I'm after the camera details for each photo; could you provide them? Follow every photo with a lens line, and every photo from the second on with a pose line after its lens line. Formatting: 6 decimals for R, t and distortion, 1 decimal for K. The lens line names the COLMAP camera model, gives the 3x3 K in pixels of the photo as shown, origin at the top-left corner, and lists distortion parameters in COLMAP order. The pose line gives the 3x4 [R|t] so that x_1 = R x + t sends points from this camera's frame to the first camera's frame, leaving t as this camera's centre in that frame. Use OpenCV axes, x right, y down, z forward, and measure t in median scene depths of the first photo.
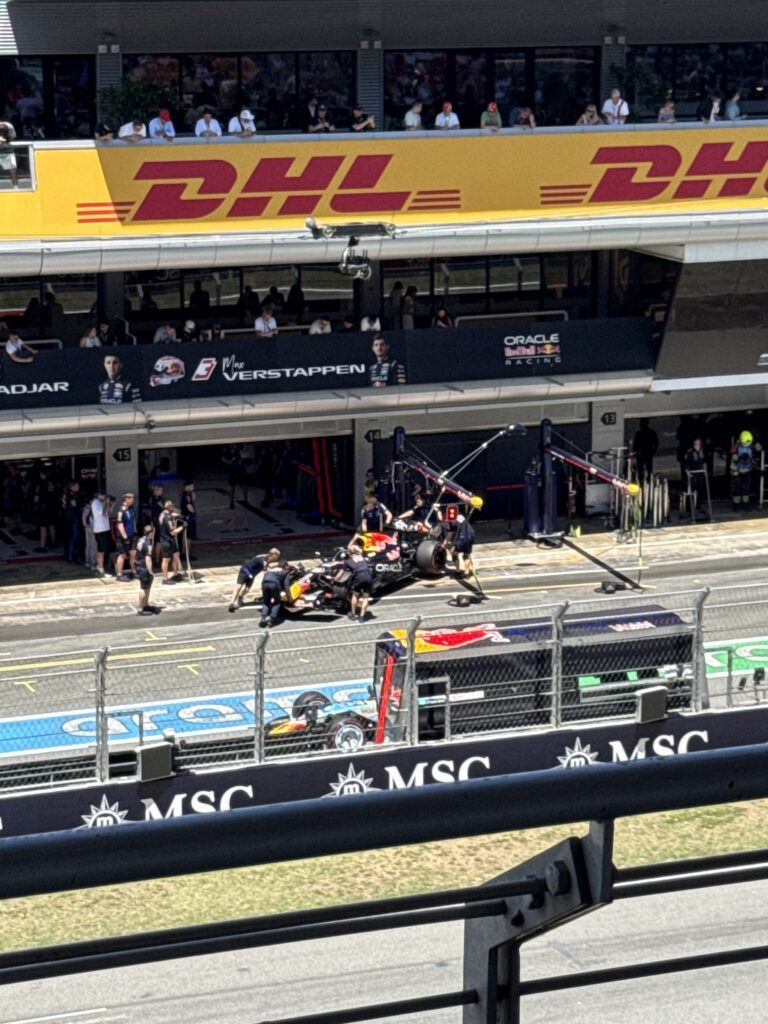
lens RADIAL K [[2710.3, 0, 390.2], [0, 2710.3, 522.2], [0, 0, 1]] dist [0.219331, 0.000000]
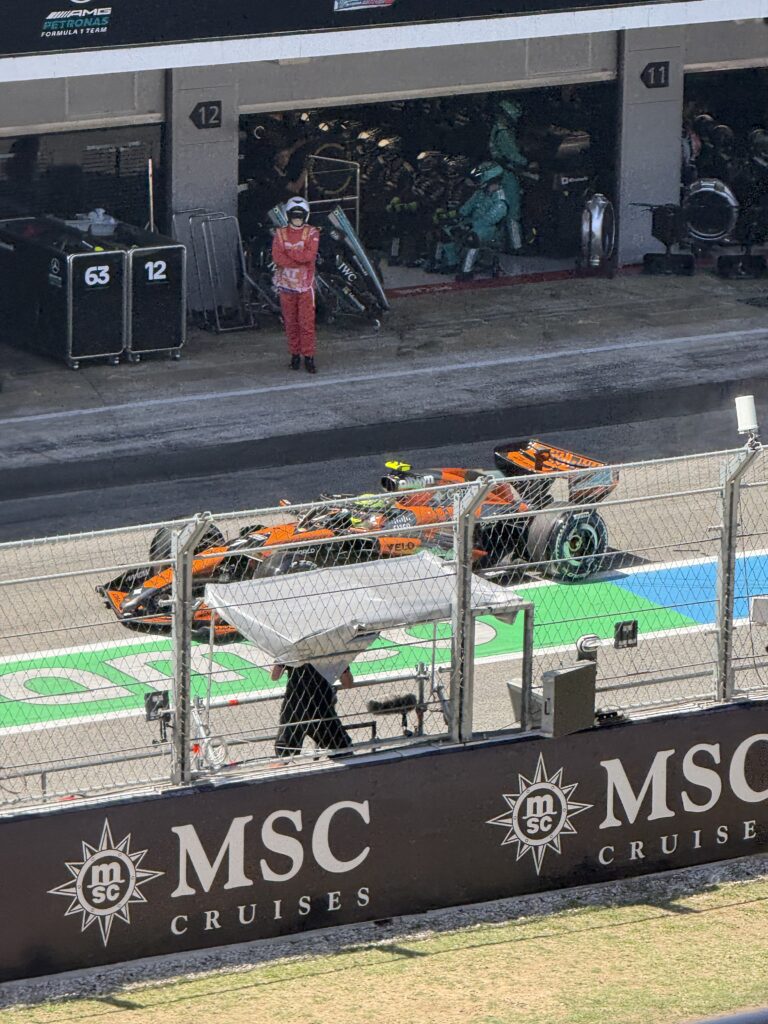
lens RADIAL K [[6300.3, 0, 383.5], [0, 6300.3, 507.0], [0, 0, 1]] dist [-0.855195, 0.000000]
pose [[0.974813, -0.025128, 0.221606, -0.148846], [0.021961, 0.999619, 0.016743, 0.012778], [-0.221942, -0.011455, 0.974993, -0.049927]]
